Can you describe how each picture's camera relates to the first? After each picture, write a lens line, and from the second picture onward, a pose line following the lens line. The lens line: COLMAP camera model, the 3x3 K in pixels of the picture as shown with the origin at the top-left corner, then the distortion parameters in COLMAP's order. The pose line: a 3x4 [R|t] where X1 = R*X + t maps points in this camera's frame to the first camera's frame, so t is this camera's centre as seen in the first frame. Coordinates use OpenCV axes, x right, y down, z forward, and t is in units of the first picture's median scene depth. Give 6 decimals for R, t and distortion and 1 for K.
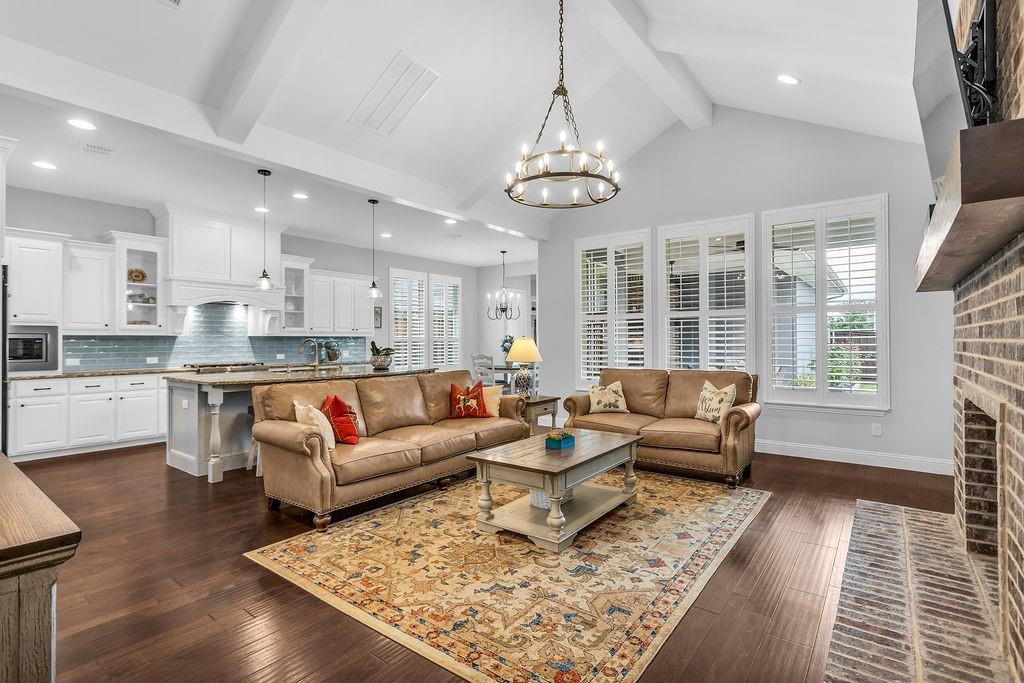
lens RADIAL K [[487.8, 0, 512.0], [0, 487.8, 341.5], [0, 0, 1]] dist [0.001407, -0.000036]
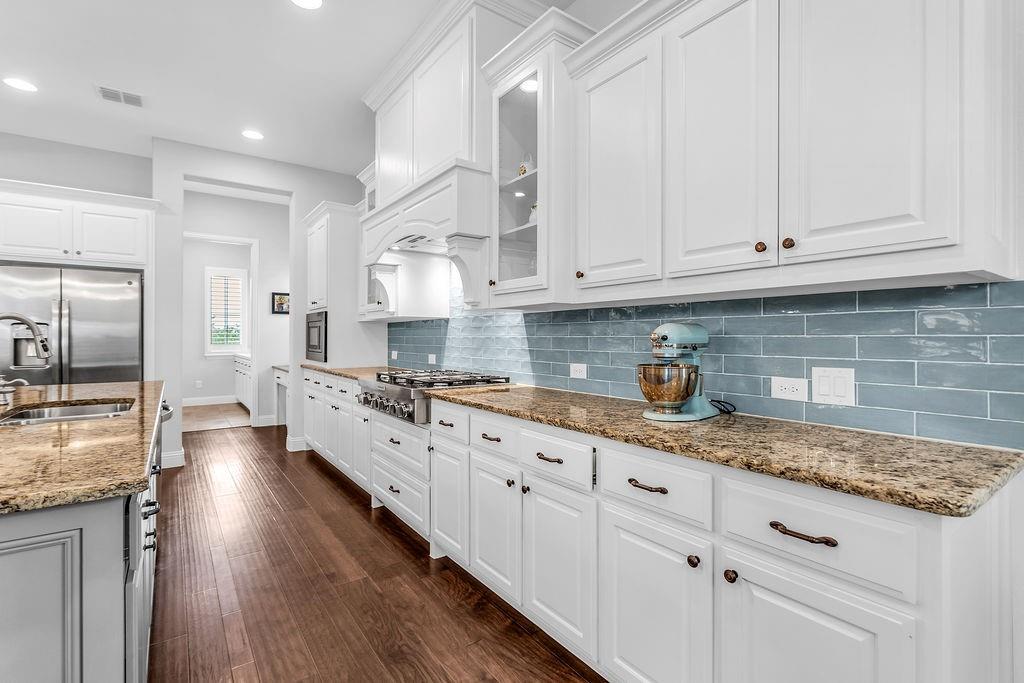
lens RADIAL K [[481.6, 0, 513.0], [0, 481.6, 336.7], [0, 0, 1]] dist [0.001821, 0.000193]
pose [[-0.292183, 0.005983, -0.956344, -0.166230], [0.000697, 0.999981, 0.006043, 0.006681], [0.956362, 0.001099, -0.292182, 1.122376]]
